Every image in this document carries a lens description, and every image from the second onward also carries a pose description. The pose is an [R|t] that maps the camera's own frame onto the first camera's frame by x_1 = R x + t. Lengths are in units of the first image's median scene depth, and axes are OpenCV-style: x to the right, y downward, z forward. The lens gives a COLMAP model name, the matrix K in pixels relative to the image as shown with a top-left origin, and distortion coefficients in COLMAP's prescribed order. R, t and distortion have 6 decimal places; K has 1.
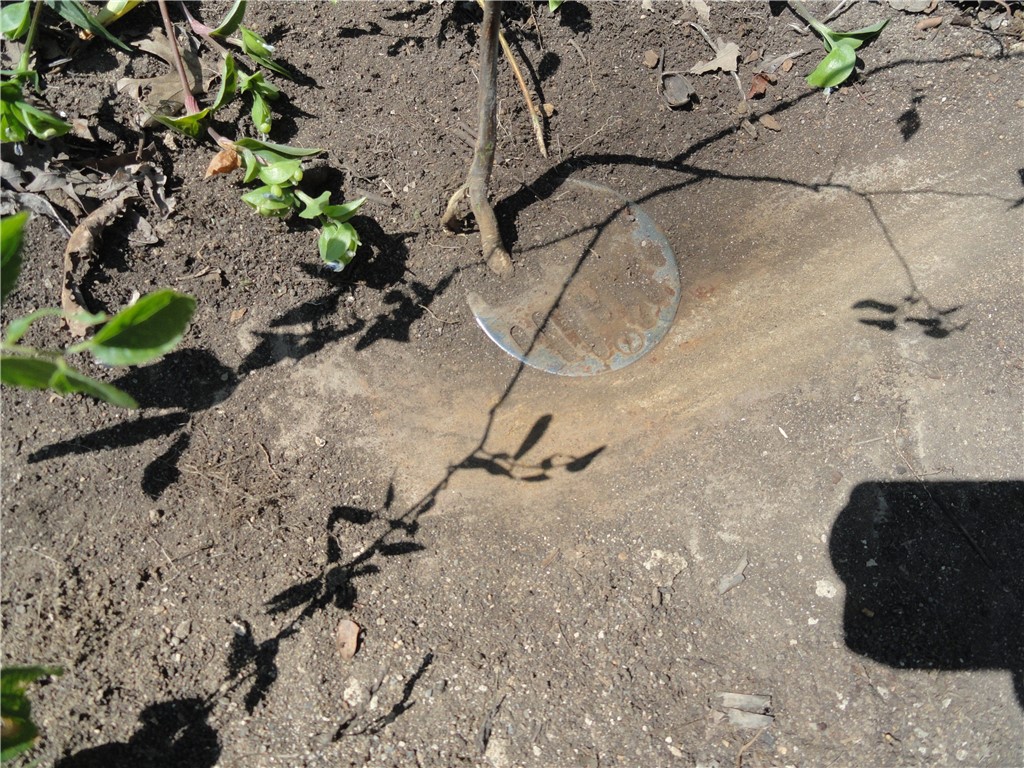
lens RADIAL K [[717.1, 0, 512.0], [0, 717.1, 384.0], [0, 0, 1]] dist [0.000462, -0.006012]
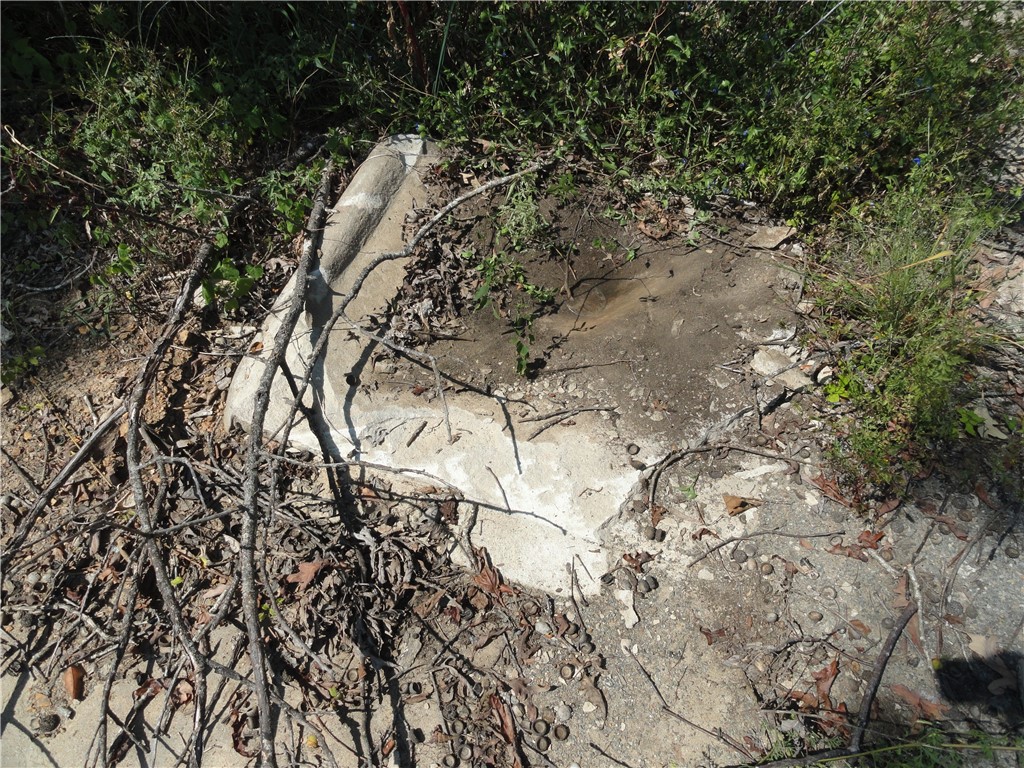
lens RADIAL K [[717.1, 0, 512.0], [0, 717.1, 384.0], [0, 0, 1]] dist [0.000462, -0.006012]
pose [[0.991708, -0.126205, 0.024242, -0.671496], [0.128431, 0.966601, -0.221784, 1.583934], [0.004557, 0.223059, 0.974794, -4.100275]]
